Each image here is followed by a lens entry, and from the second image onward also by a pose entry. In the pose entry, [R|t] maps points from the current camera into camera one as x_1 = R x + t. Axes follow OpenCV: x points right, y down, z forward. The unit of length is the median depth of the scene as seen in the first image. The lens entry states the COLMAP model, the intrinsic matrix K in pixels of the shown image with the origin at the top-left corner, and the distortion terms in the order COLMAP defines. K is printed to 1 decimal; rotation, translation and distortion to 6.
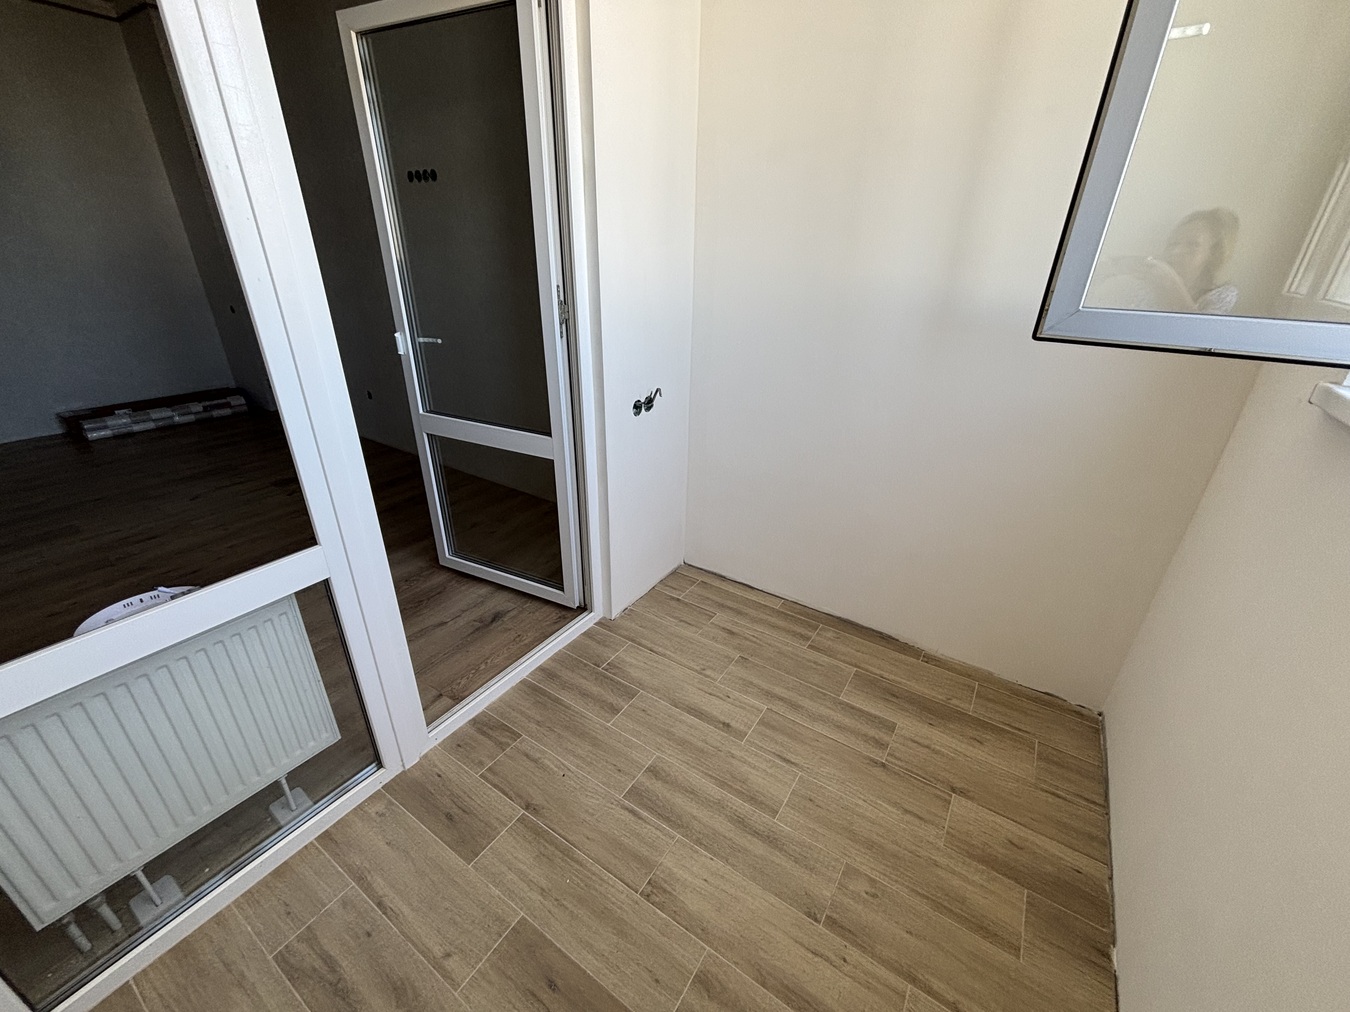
lens RADIAL K [[548.6, 0, 677.0], [0, 548.6, 504.3], [0, 0, 1]] dist [0.002580, -0.001723]
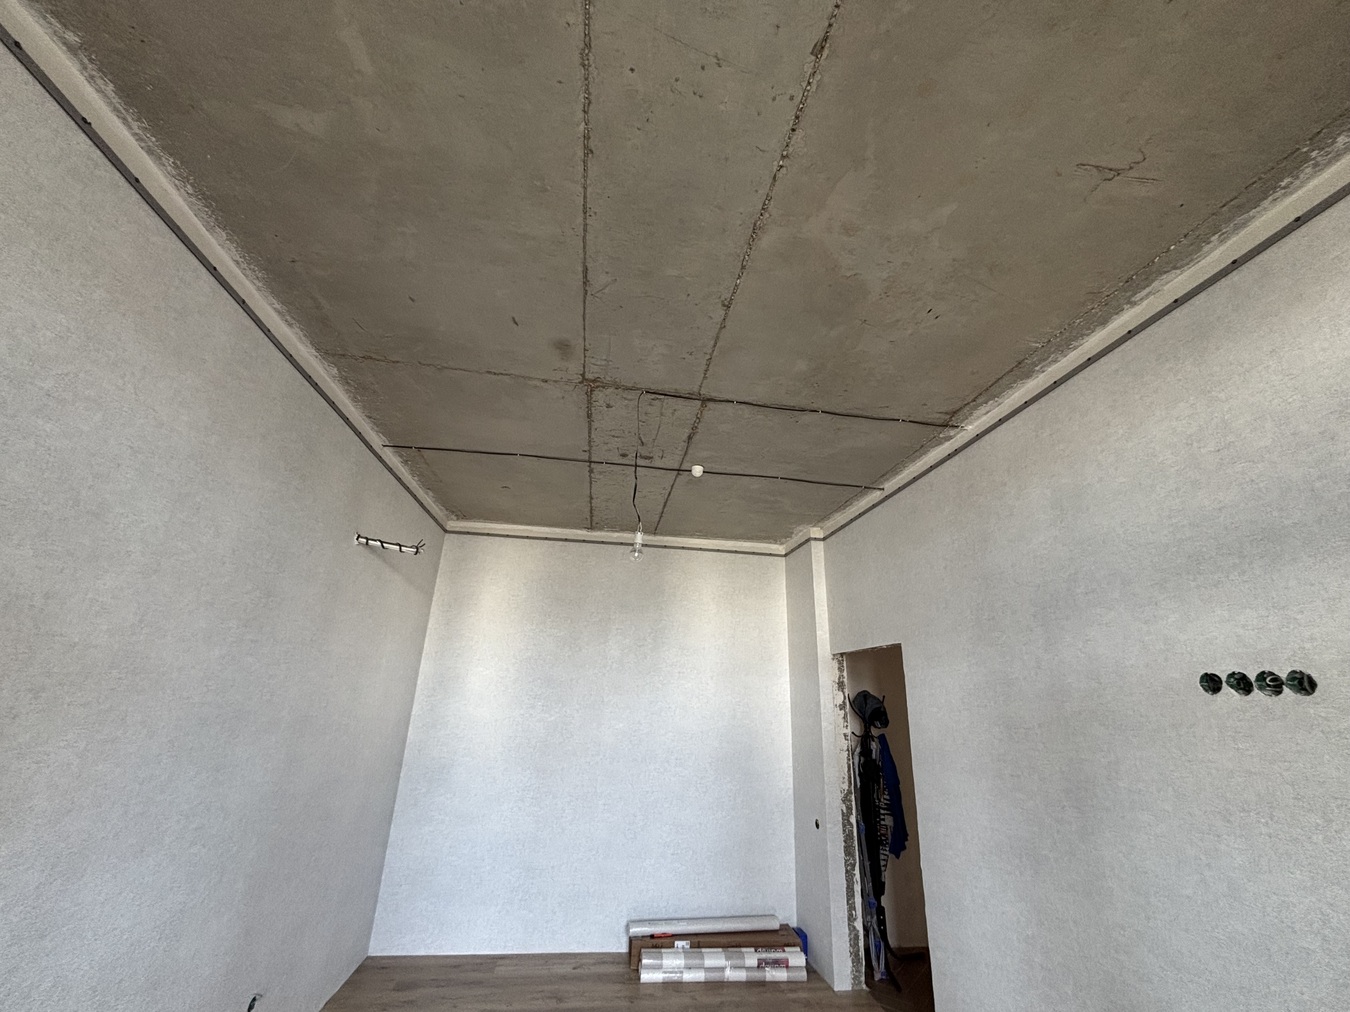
lens RADIAL K [[545.9, 0, 673.4], [0, 545.9, 503.9], [0, 0, 1]] dist [-0.003229, 0.001717]
pose [[0.668833, -0.240779, -0.703340, -0.710603], [-0.338615, 0.743586, -0.576558, -0.442571], [0.661817, 0.623783, 0.415804, 0.608023]]
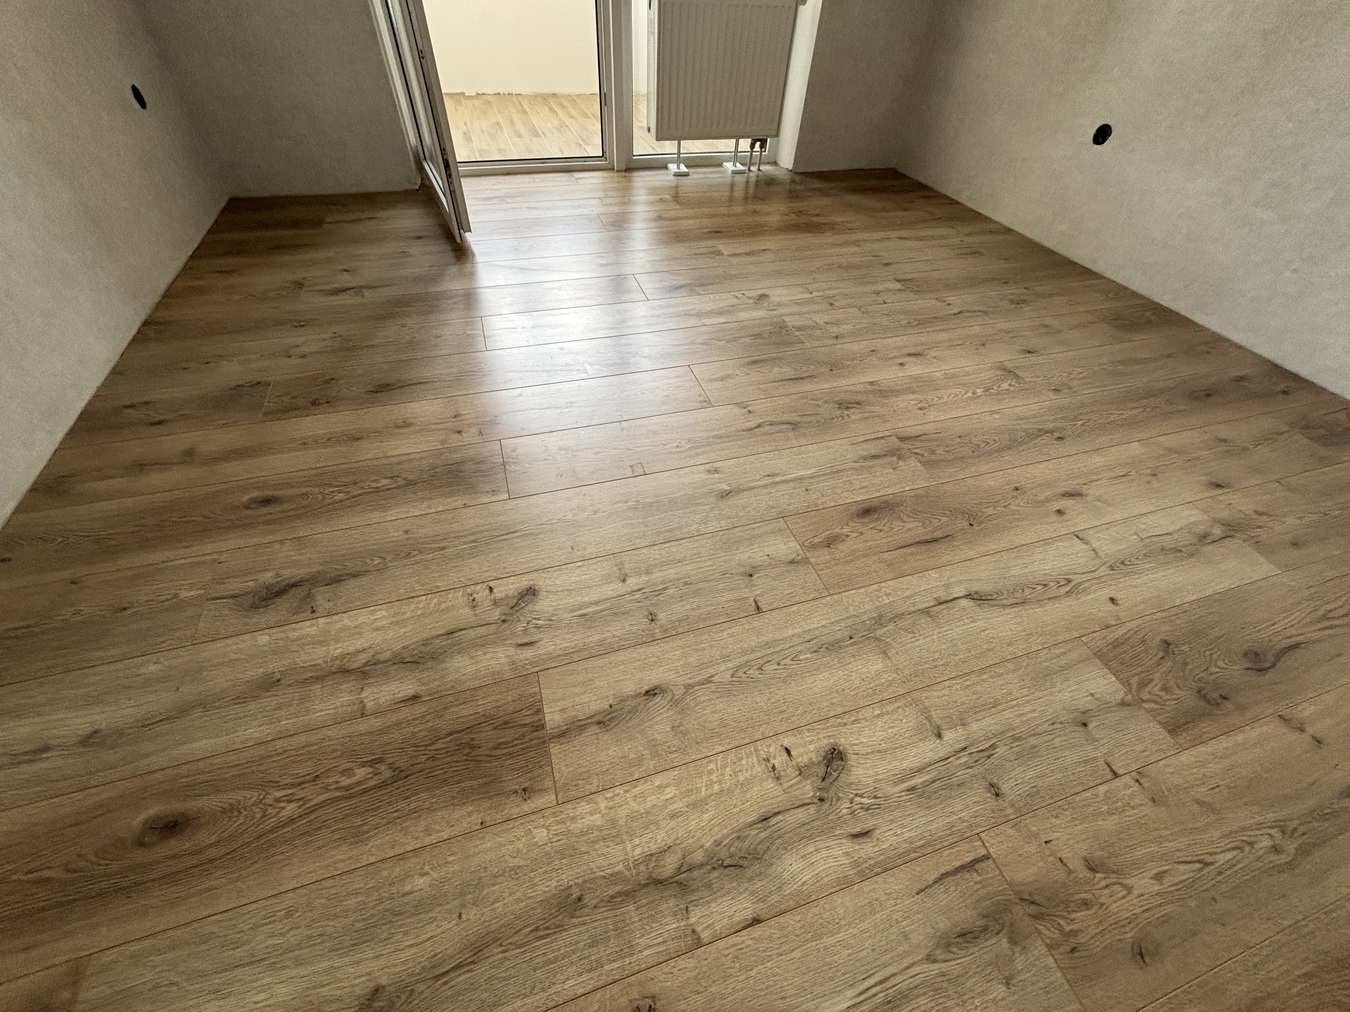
lens RADIAL K [[545.9, 0, 674.2], [0, 545.9, 504.0], [0, 0, 1]] dist [-0.003229, 0.001717]
pose [[-0.778213, -0.484638, 0.399388, -1.565579], [0.214948, 0.391999, 0.894502, -0.483129], [-0.590070, 0.781960, -0.200887, 1.800721]]
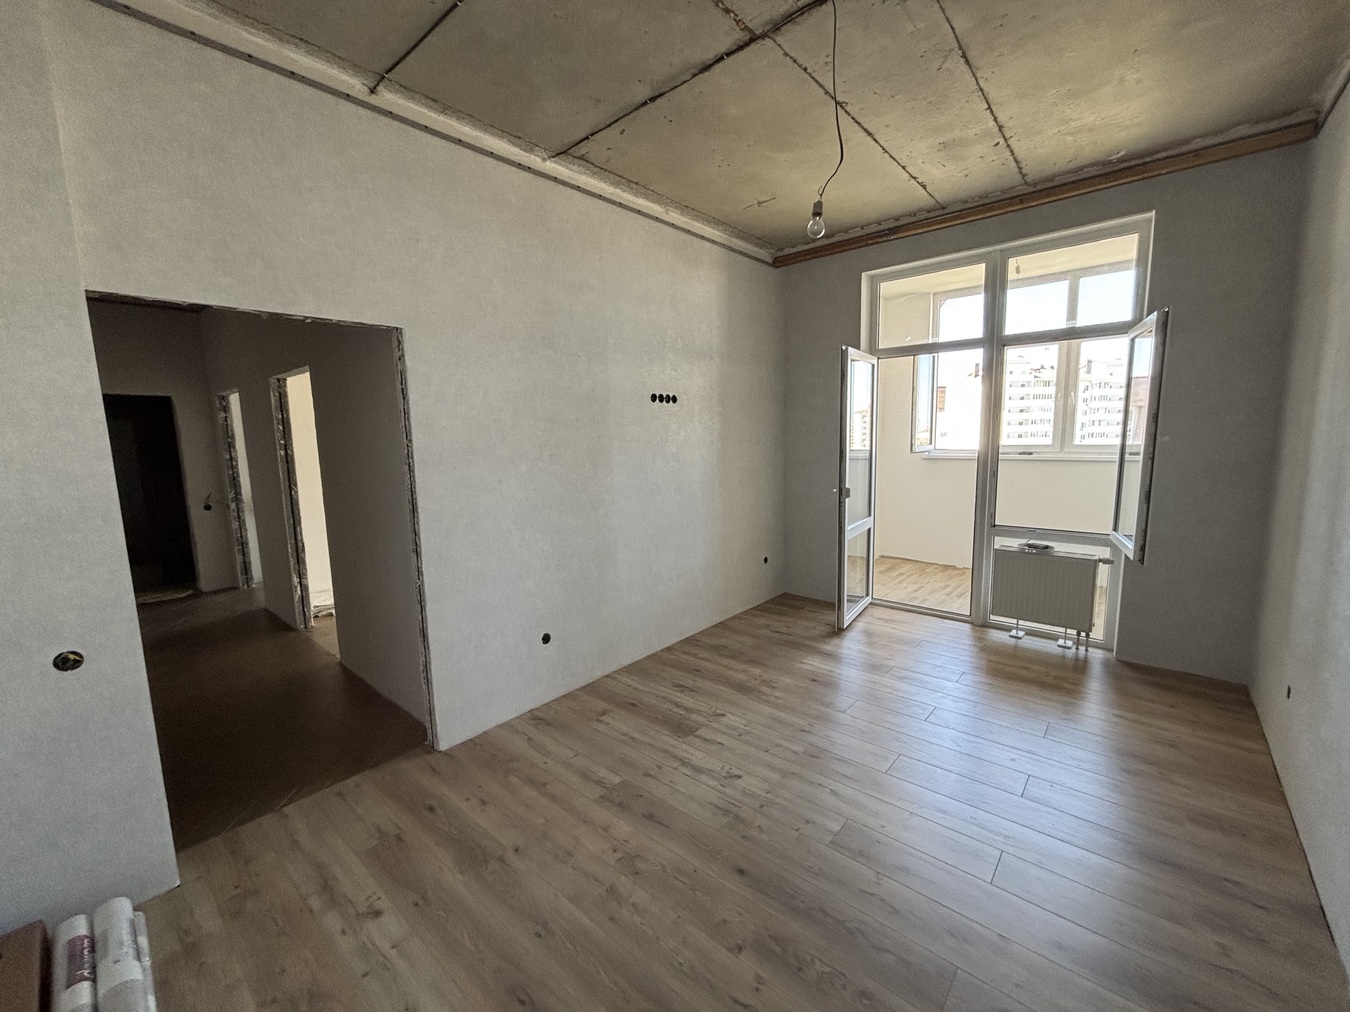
lens RADIAL K [[548.6, 0, 674.5], [0, 548.6, 506.6], [0, 0, 1]] dist [0.002580, -0.001723]
pose [[0.130666, -0.153486, 0.979473, -2.811154], [0.443913, 0.892435, 0.080627, -0.774825], [-0.886492, 0.424266, 0.184746, 1.409045]]
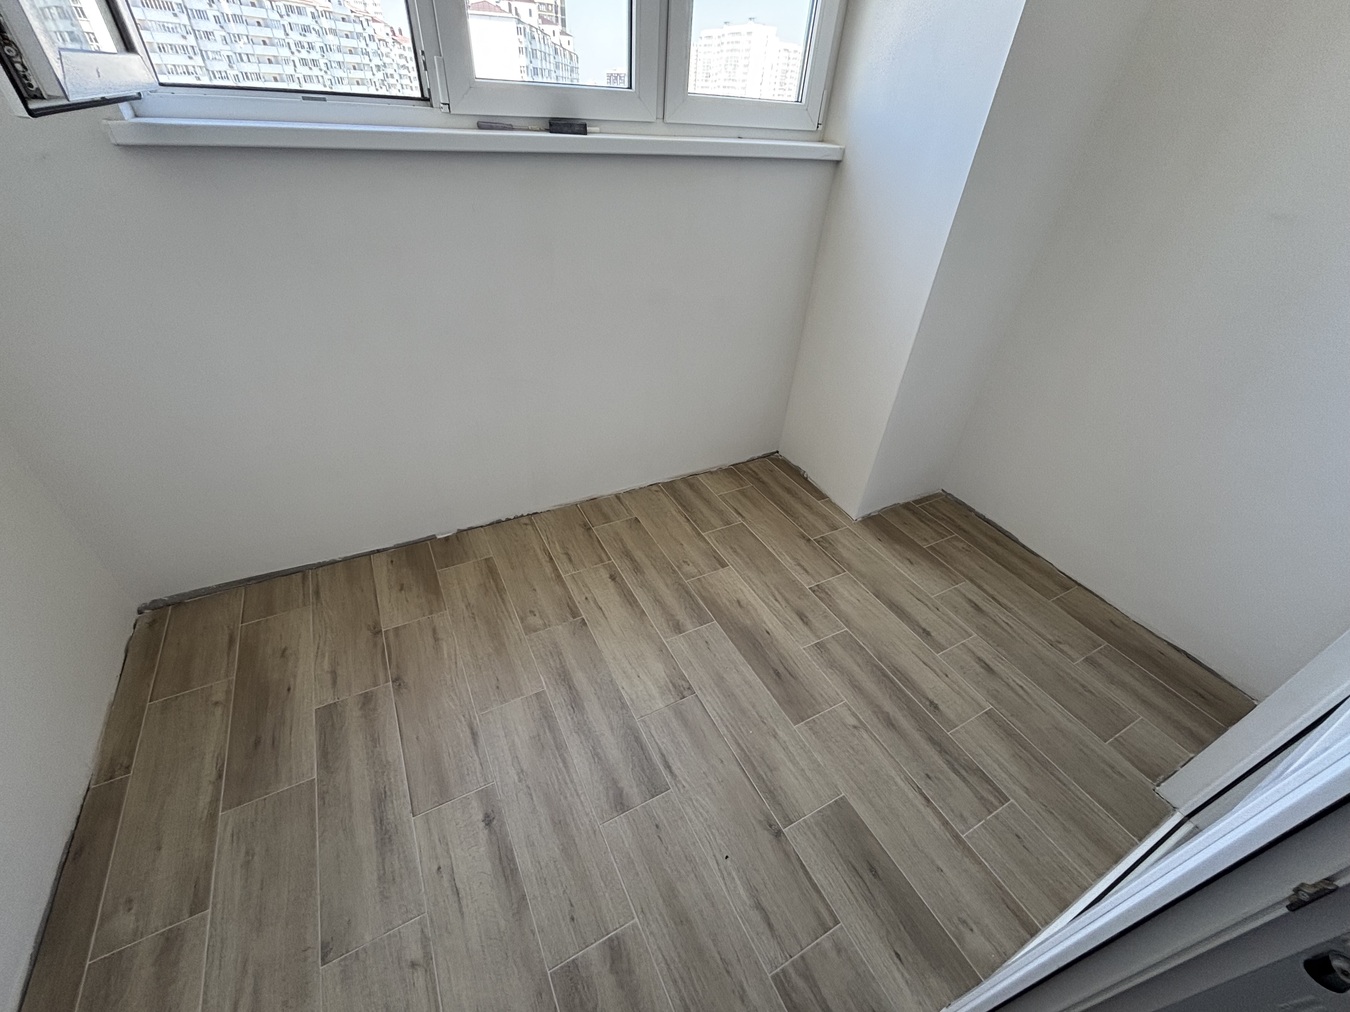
lens RADIAL K [[548.6, 0, 672.3], [0, 548.6, 507.5], [0, 0, 1]] dist [0.002580, -0.001723]
pose [[-0.874398, -0.346444, 0.339713, -0.202946], [0.134555, 0.499542, 0.855776, -0.336614], [-0.466179, 0.793999, -0.390182, 0.839389]]
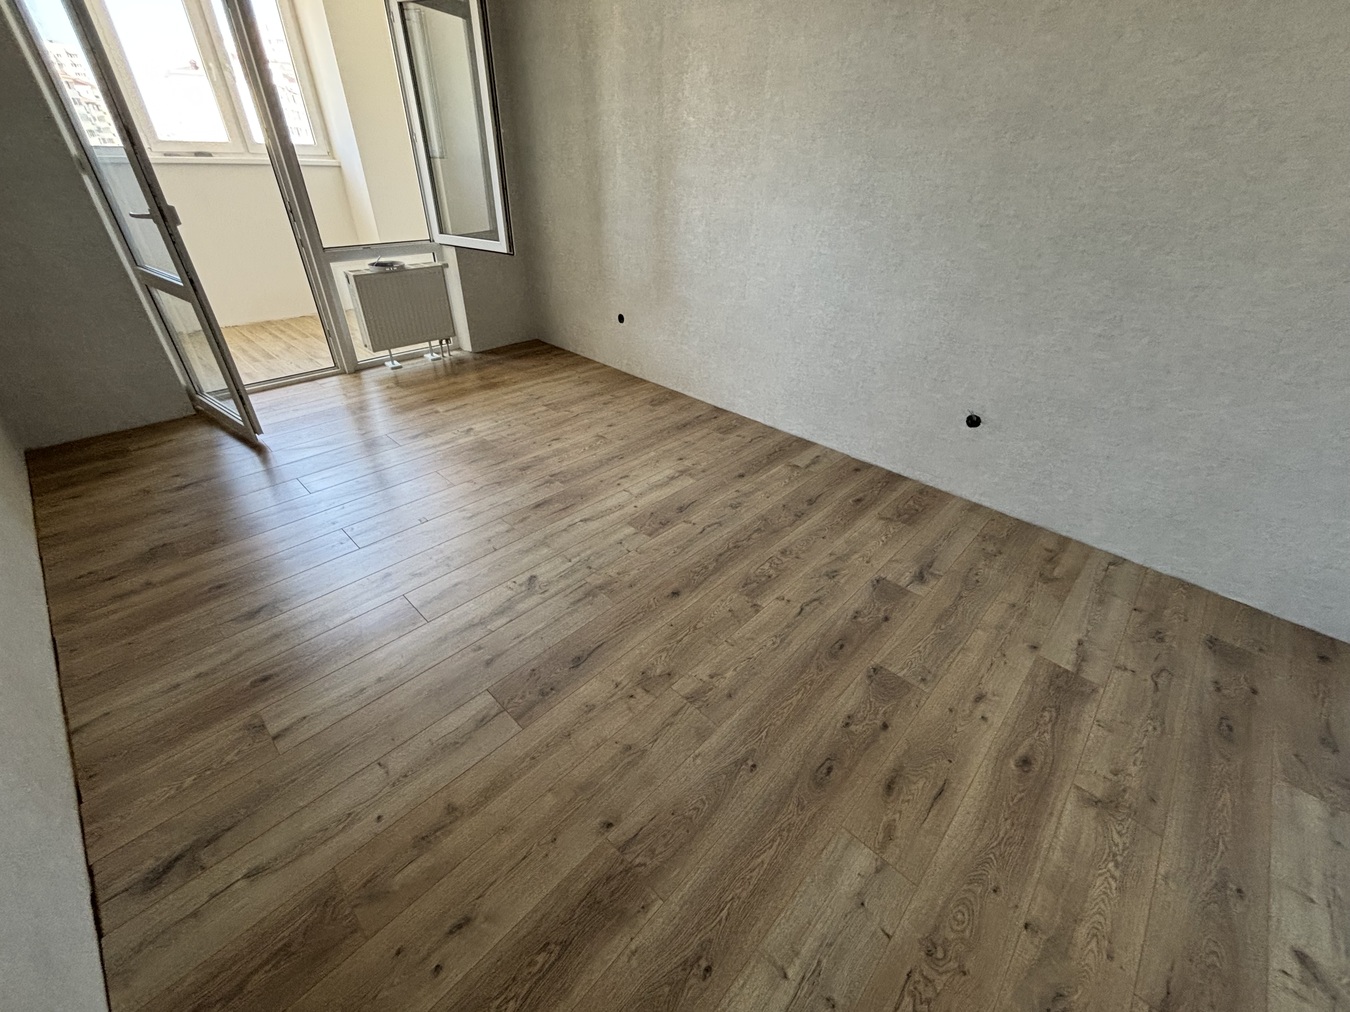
lens RADIAL K [[548.6, 0, 673.1], [0, 548.6, 506.6], [0, 0, 1]] dist [0.002580, -0.001723]
pose [[-0.983495, -0.132671, 0.123029, -1.986181], [0.033781, 0.533367, 0.845209, -1.022820], [-0.177754, 0.835415, -0.520082, 2.202632]]
